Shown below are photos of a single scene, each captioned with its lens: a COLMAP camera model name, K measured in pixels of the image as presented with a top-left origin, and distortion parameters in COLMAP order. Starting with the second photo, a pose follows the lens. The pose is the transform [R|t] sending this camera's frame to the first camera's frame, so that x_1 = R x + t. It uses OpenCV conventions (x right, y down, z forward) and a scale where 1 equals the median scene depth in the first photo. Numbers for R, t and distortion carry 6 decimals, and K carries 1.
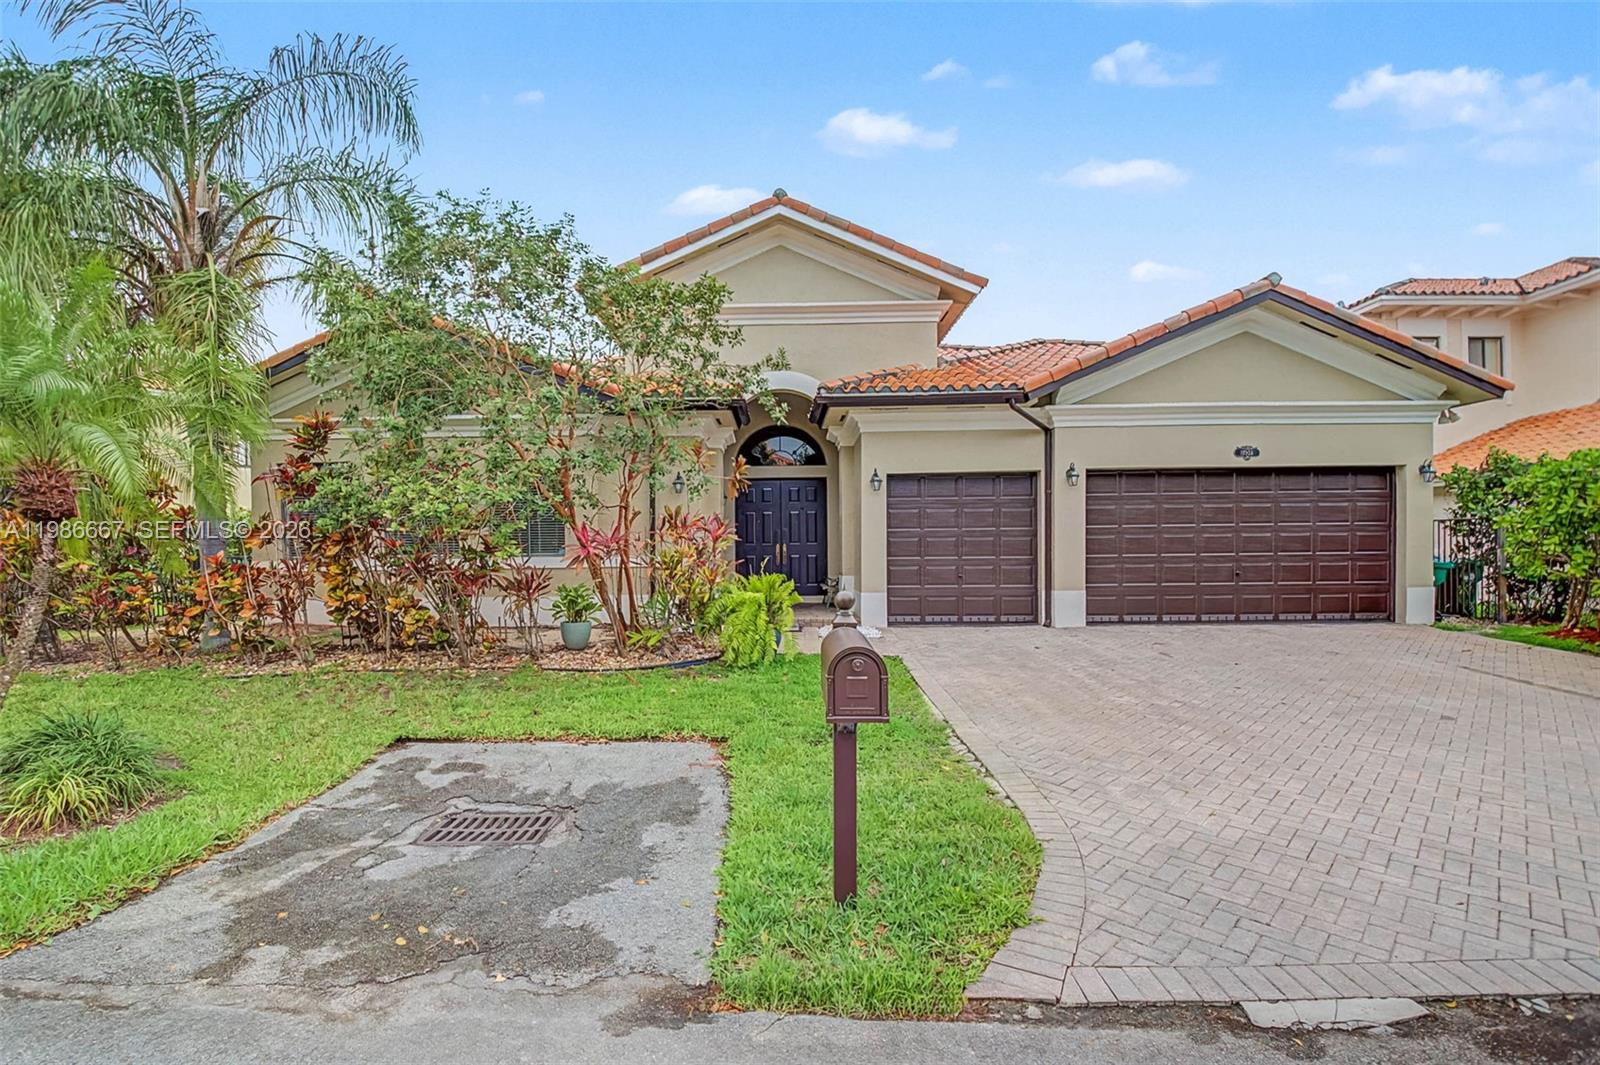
lens RADIAL K [[711.6, 0, 798.8], [0, 711.6, 540.2], [0, 0, 1]] dist [-0.023656, -0.001325]
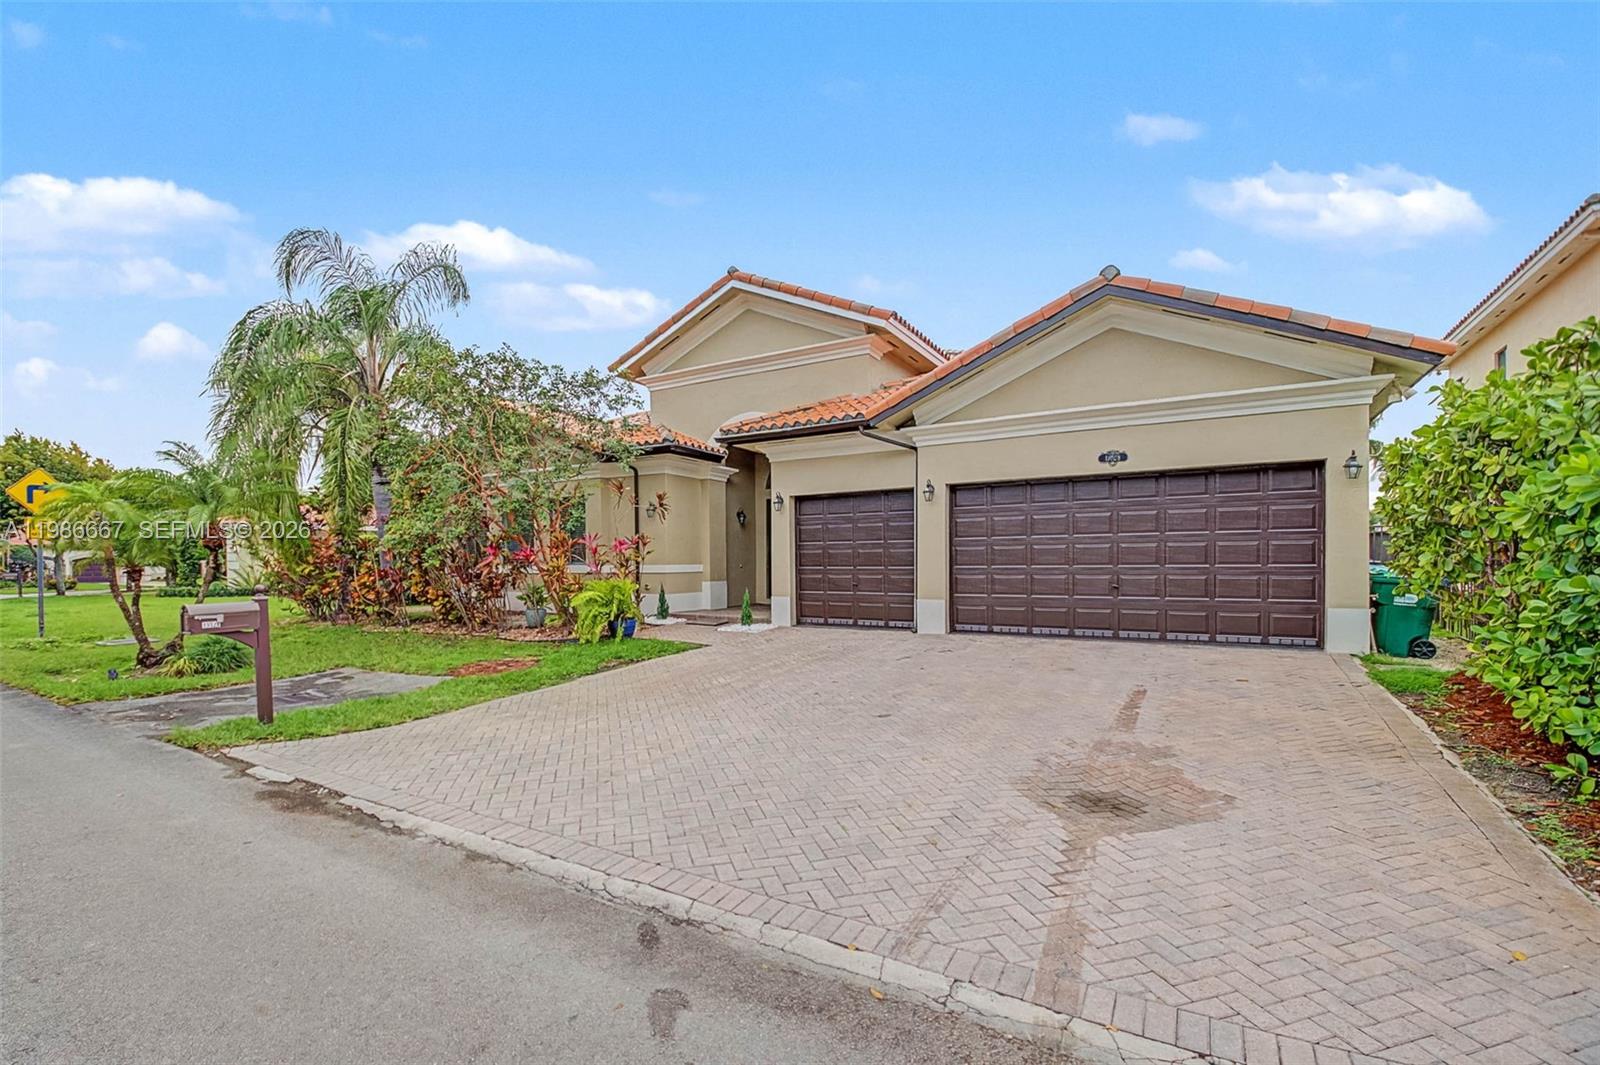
lens RADIAL K [[711.6, 0, 786.0], [0, 711.6, 548.6], [0, 0, 1]] dist [-0.023656, -0.001325]
pose [[0.870019, -0.006187, -0.492980, 0.712039], [0.007846, 0.999968, 0.001296, -0.008283], [0.492956, -0.004995, 0.870040, -0.030884]]
